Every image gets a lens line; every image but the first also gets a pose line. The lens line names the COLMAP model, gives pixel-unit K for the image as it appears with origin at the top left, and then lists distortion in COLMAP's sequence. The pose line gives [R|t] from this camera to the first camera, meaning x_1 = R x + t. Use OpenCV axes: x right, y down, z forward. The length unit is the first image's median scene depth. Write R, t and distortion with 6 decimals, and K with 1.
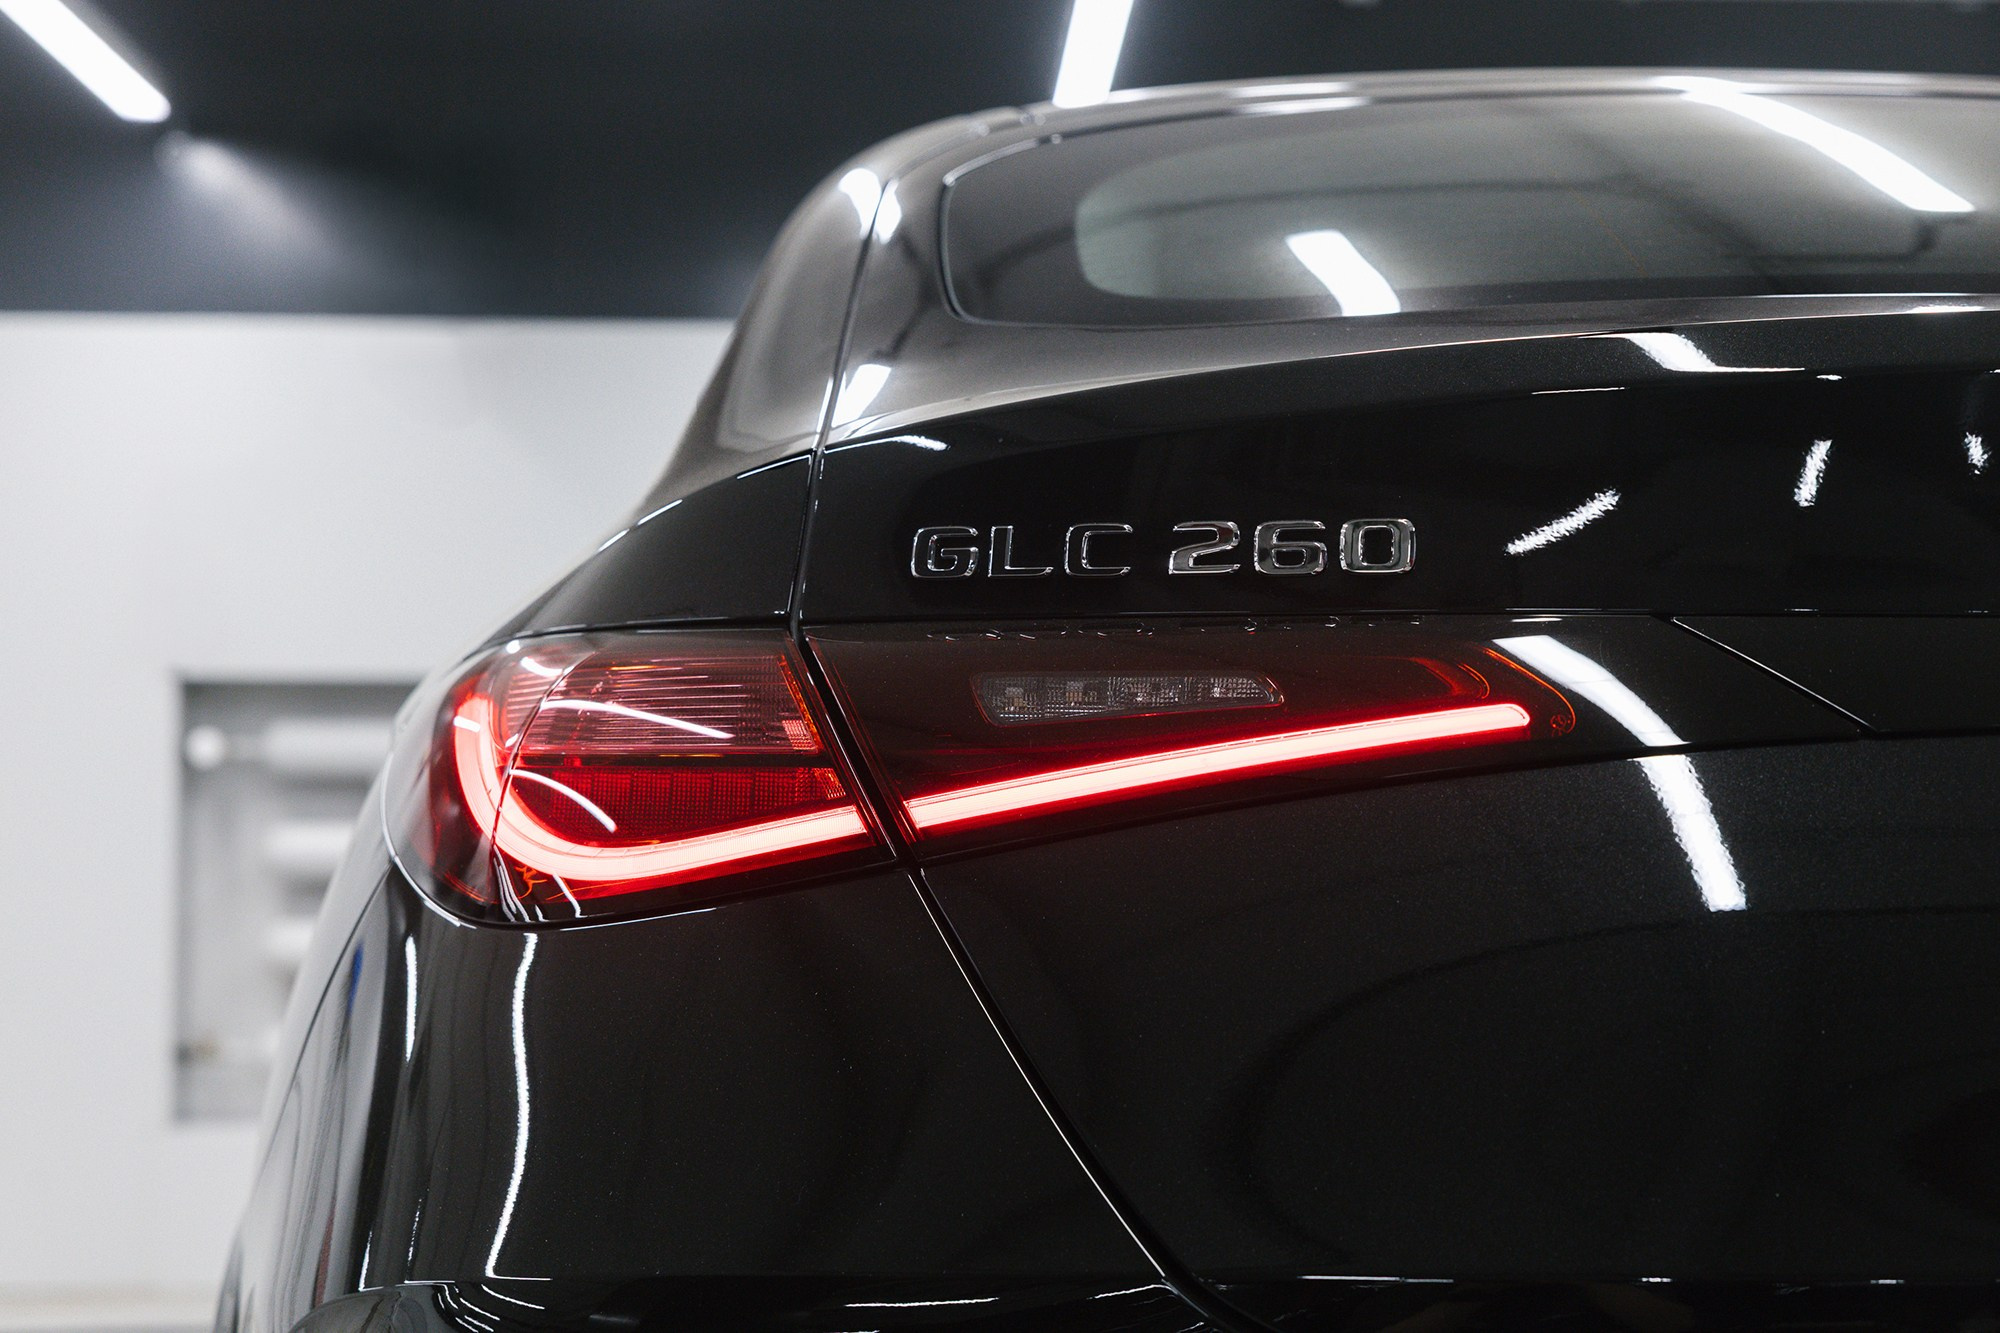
lens RADIAL K [[3238.3, 0, 1000.0], [0, 3238.3, 666.5], [0, 0, 1]] dist [0.105441, -0.010071]
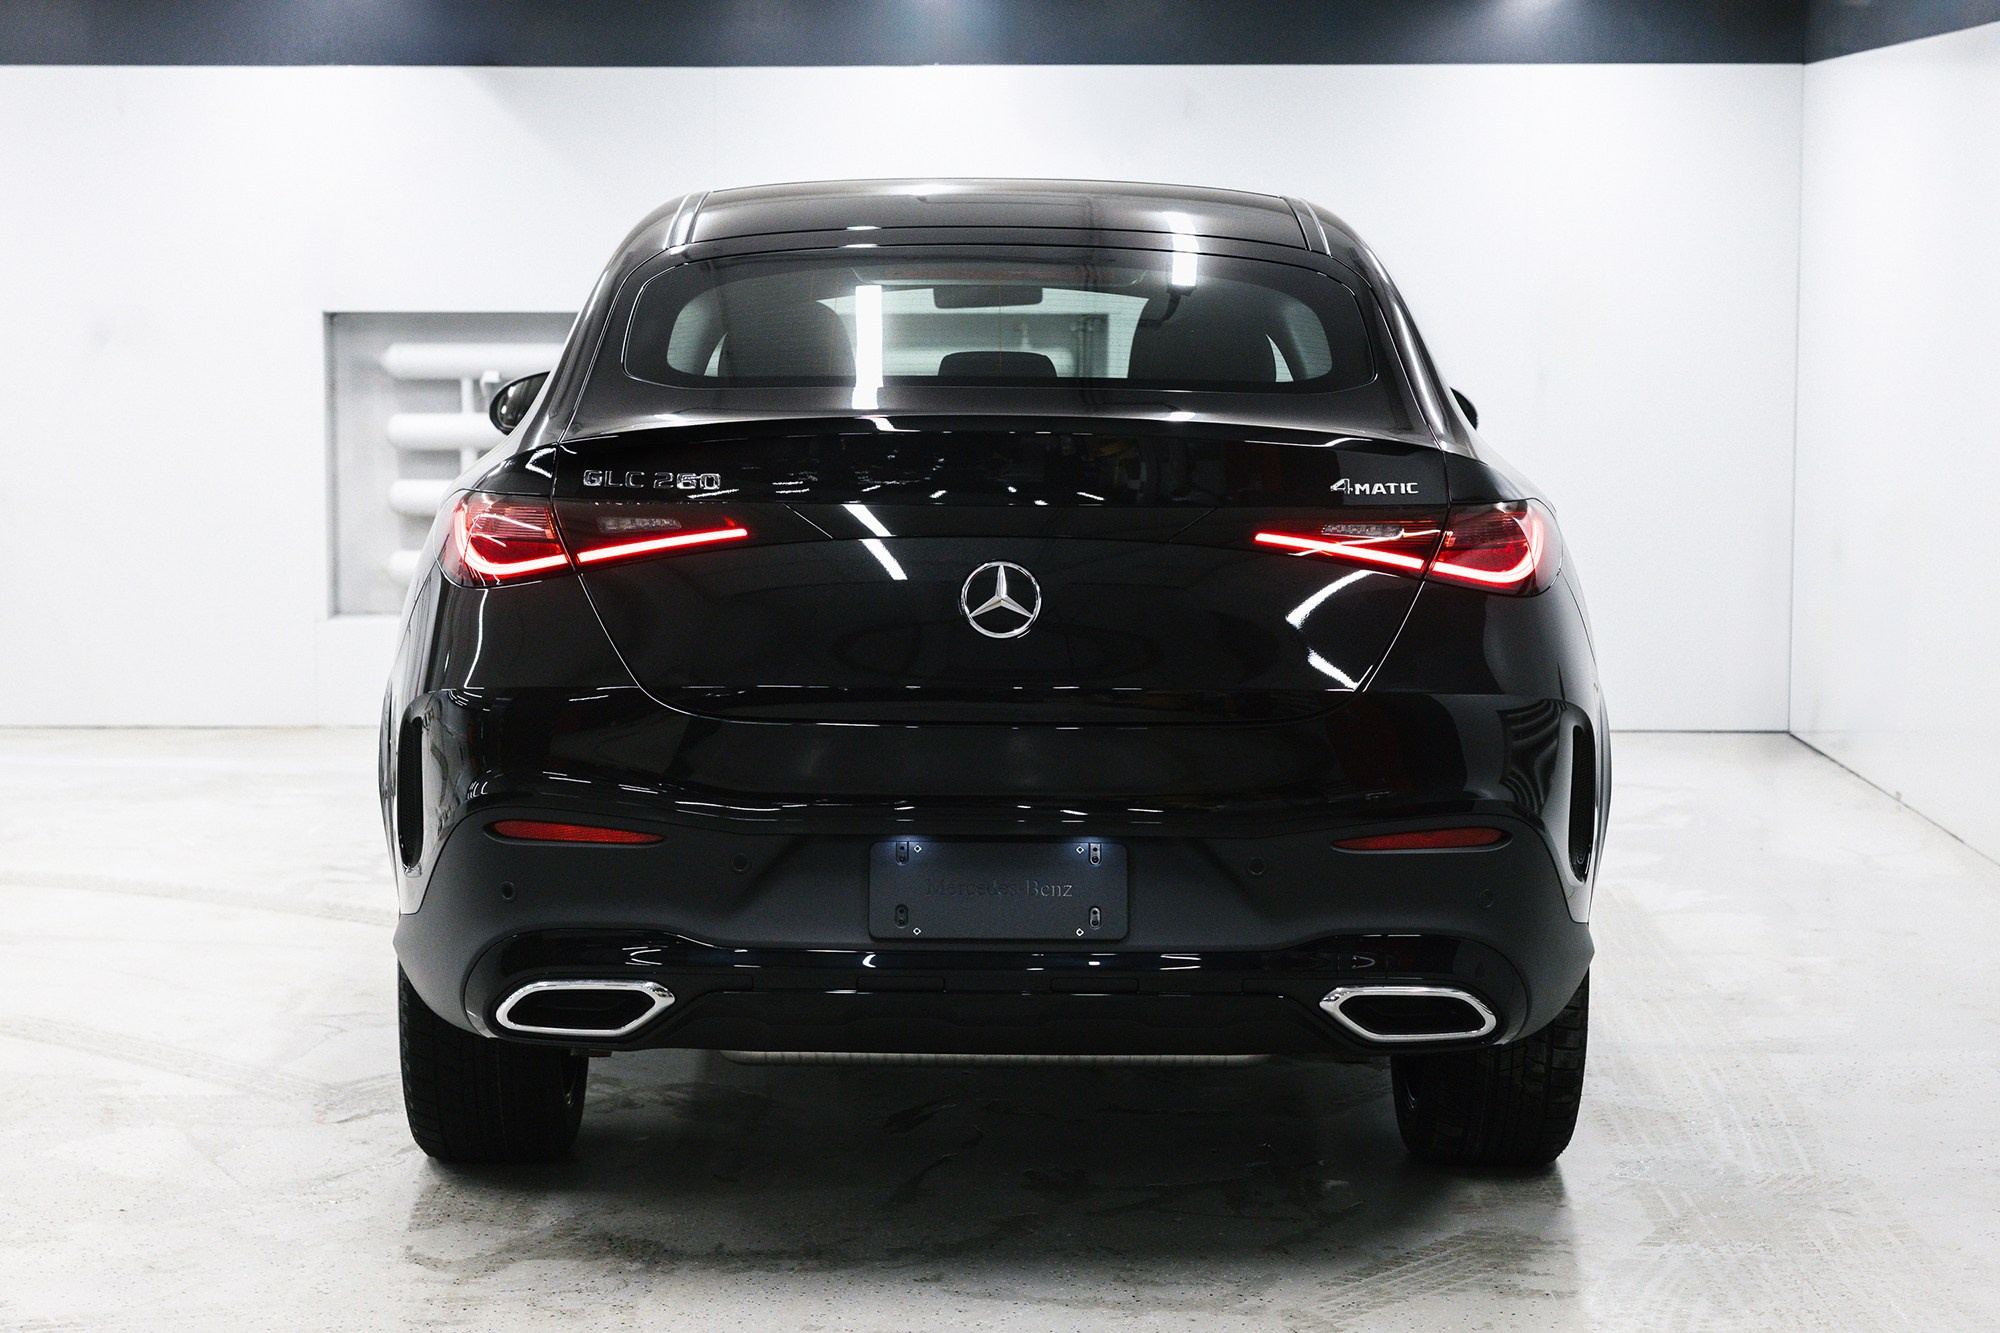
lens RADIAL K [[3238.3, 0, 1000.0], [0, 3238.3, 666.5], [0, 0, 1]] dist [0.105441, -0.010071]
pose [[0.999254, 0.003427, -0.038465, 0.549284], [0.001076, 0.993197, 0.116437, -0.239585], [0.038602, -0.116392, 0.992453, -2.415938]]
